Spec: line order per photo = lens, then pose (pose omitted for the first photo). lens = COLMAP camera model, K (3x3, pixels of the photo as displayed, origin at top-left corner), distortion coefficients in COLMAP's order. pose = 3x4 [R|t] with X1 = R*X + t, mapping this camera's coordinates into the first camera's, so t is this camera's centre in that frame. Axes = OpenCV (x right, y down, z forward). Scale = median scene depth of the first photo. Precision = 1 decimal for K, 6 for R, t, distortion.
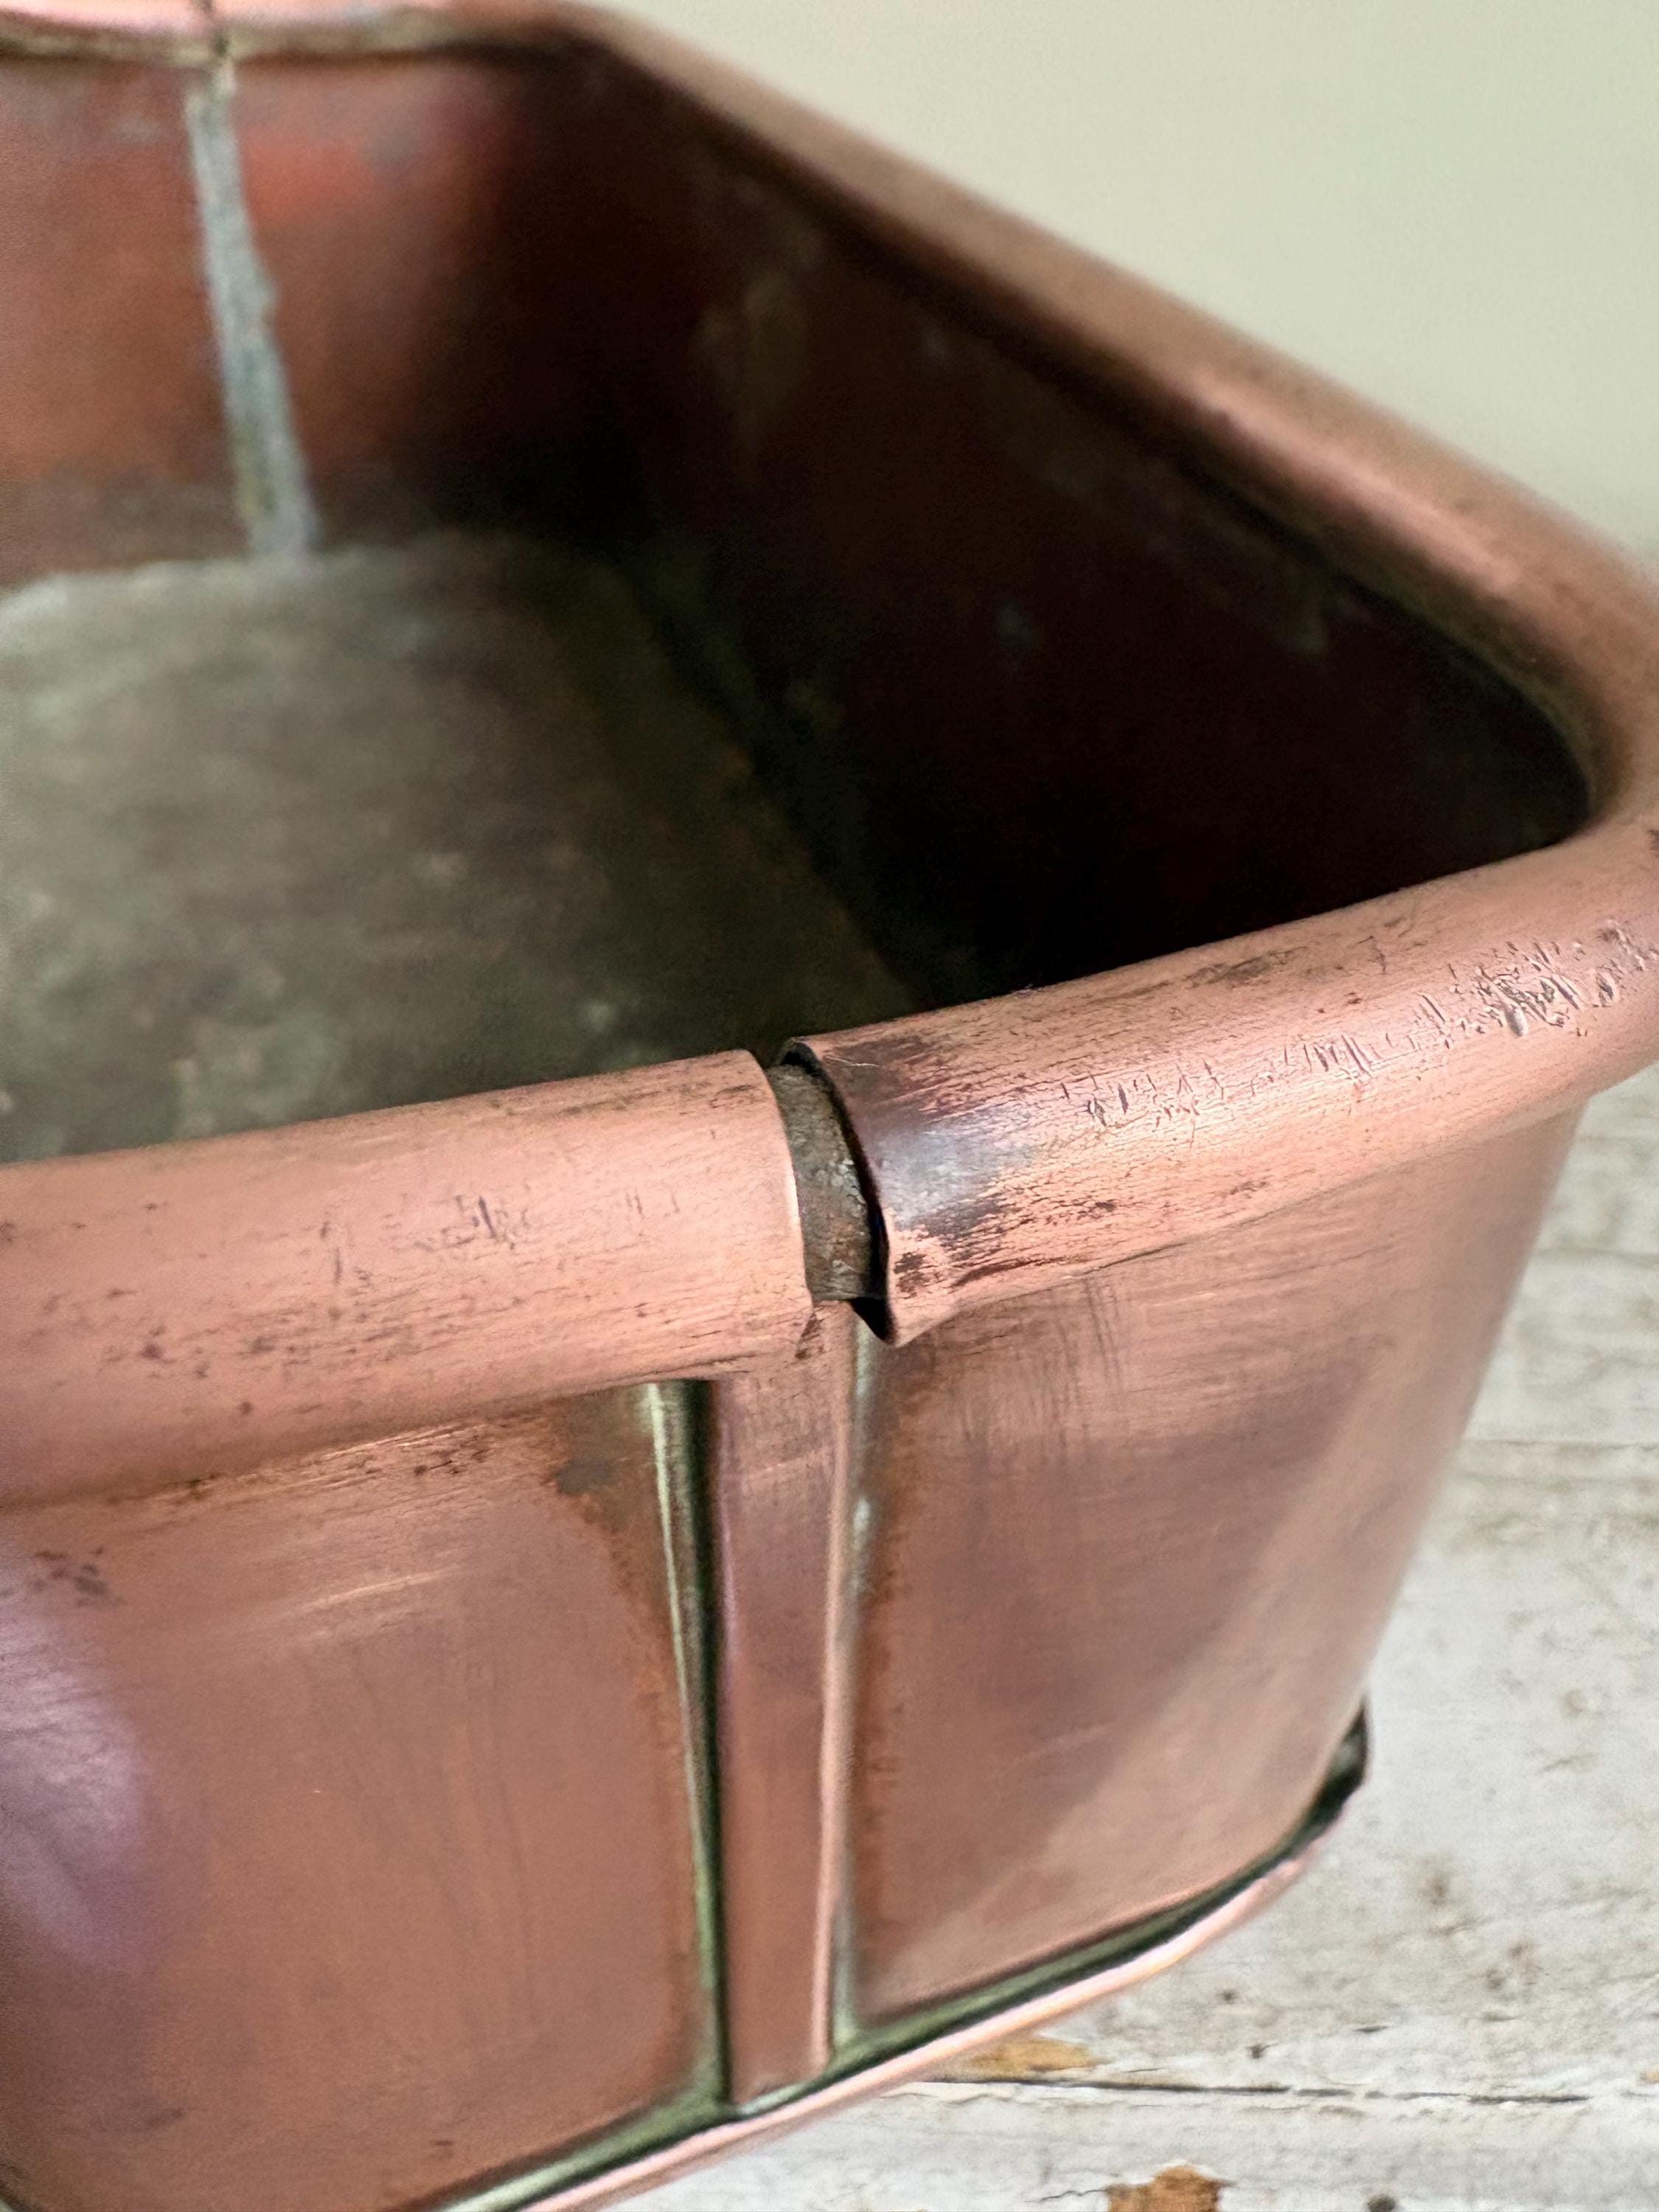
lens RADIAL K [[1727.2, 0, 804.6], [0, 1727.2, 1005.1], [0, 0, 1]] dist [0.003800, 0.004276]
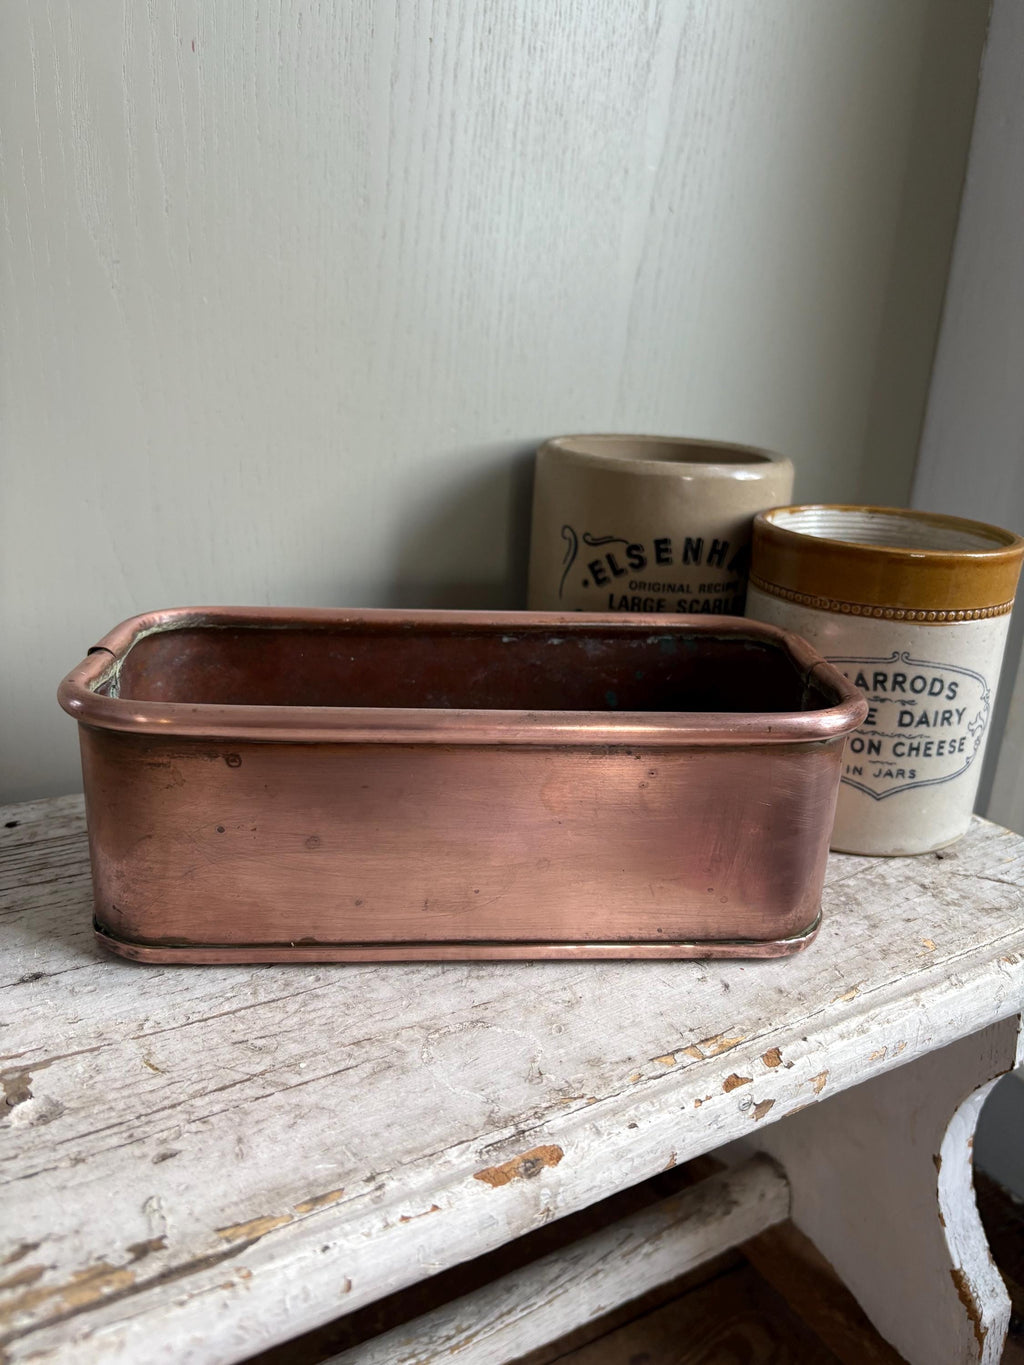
lens RADIAL K [[1102.2, 0, 520.4], [0, 1102.2, 691.0], [0, 0, 1]] dist [0.006501, -0.028305]
pose [[0.835545, -0.162199, 0.524933, -1.647224], [0.307689, 0.929691, -0.202488, 0.174707], [-0.455183, 0.330704, 0.826706, -1.368454]]
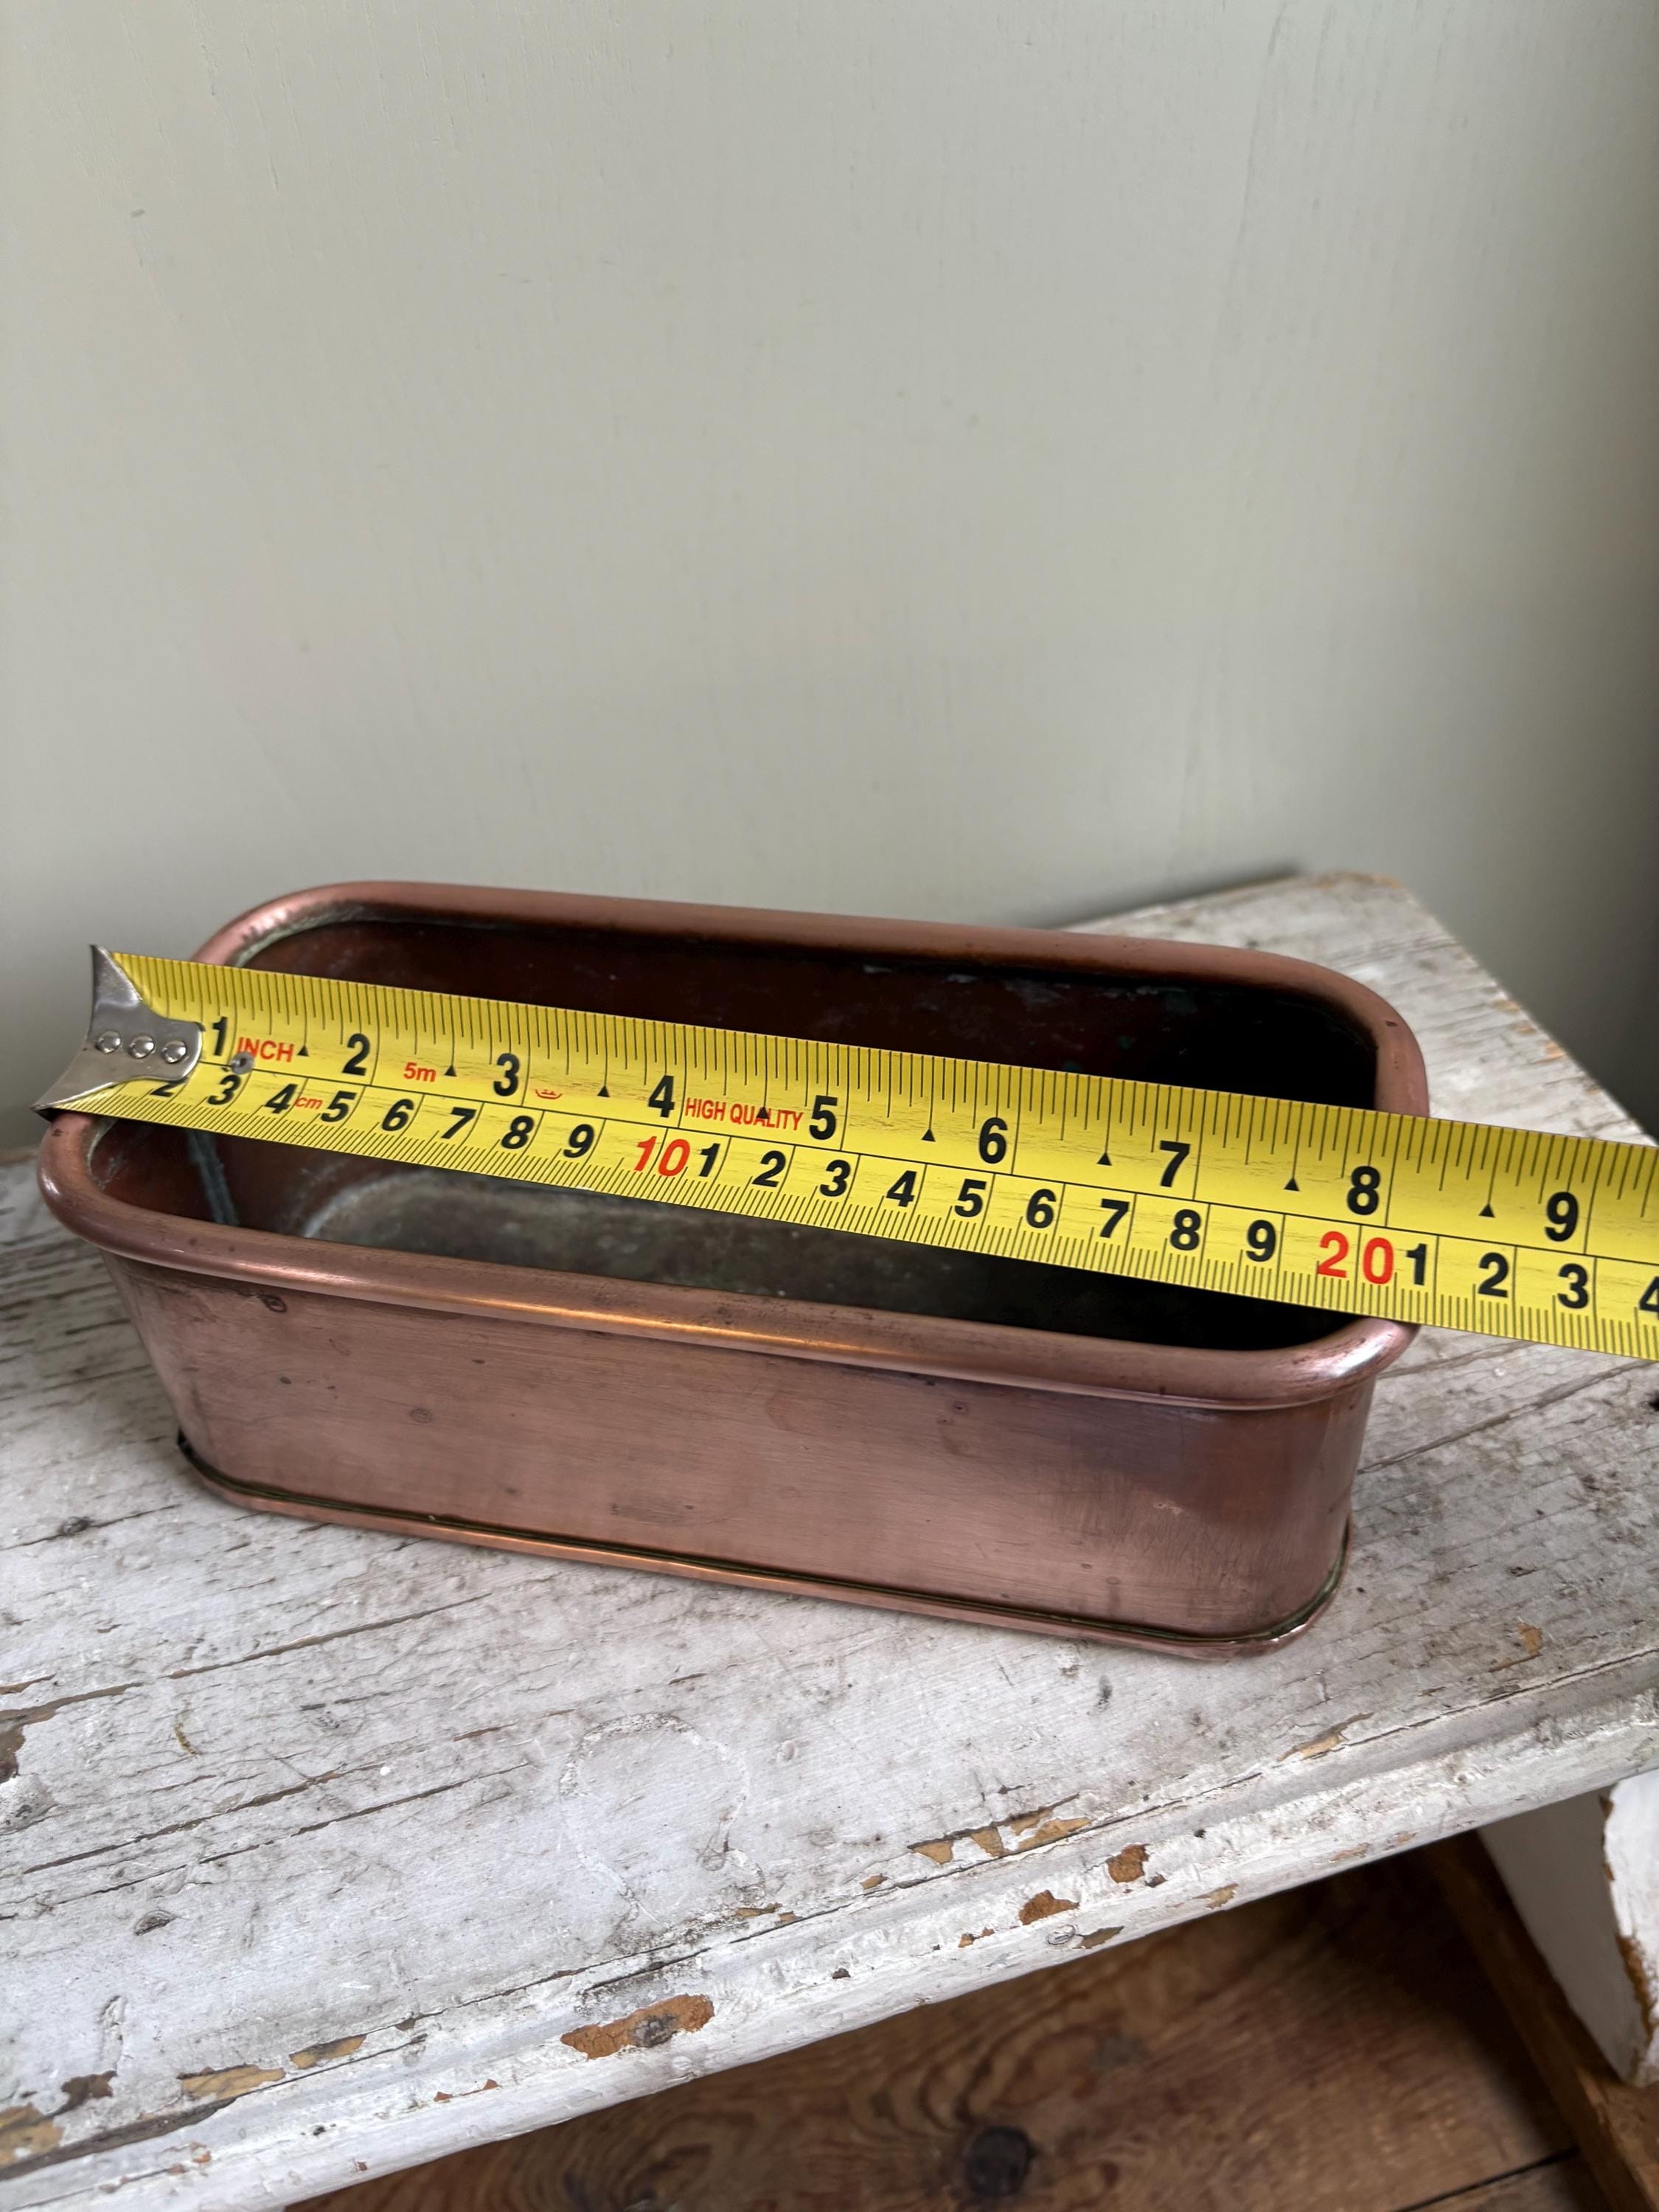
lens RADIAL K [[1786.2, 0, 841.7], [0, 1786.2, 1114.9], [0, 0, 1]] dist [0.006501, -0.028305]
pose [[0.948896, -0.254225, 0.186991, -0.428058], [0.243145, 0.966655, 0.080370, -0.743247], [-0.201188, -0.030797, 0.979068, -1.558368]]
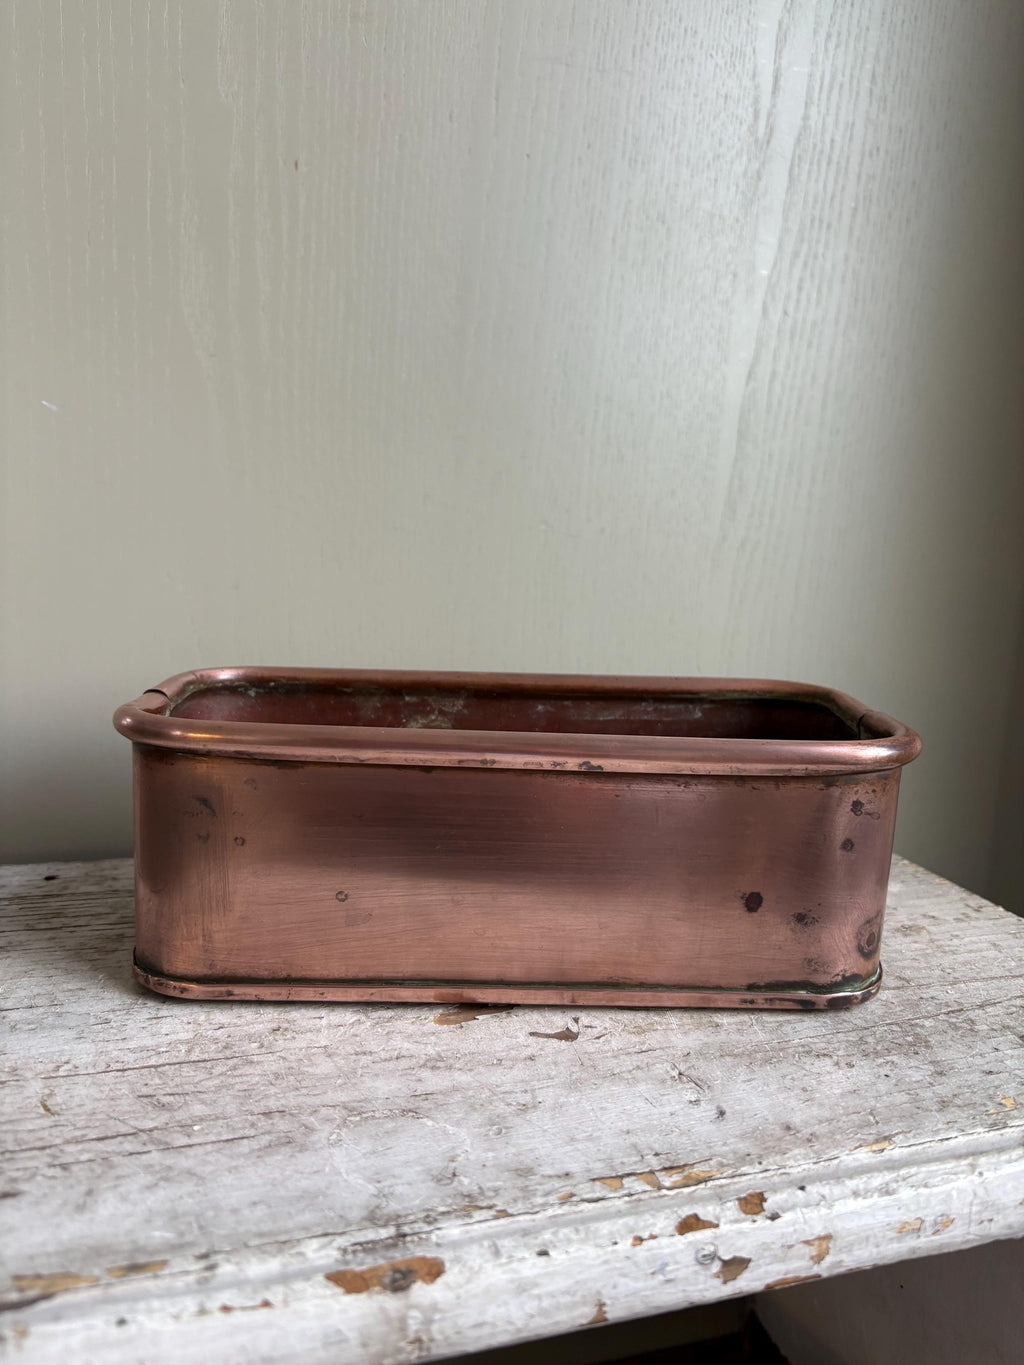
lens RADIAL K [[1102.2, 0, 509.1], [0, 1102.2, 673.2], [0, 0, 1]] dist [0.006501, -0.028305]
pose [[0.941330, -0.036063, 0.335554, -0.976425], [0.185793, 0.885418, -0.426047, 0.576479], [-0.281741, 0.463394, 0.840171, -1.281349]]
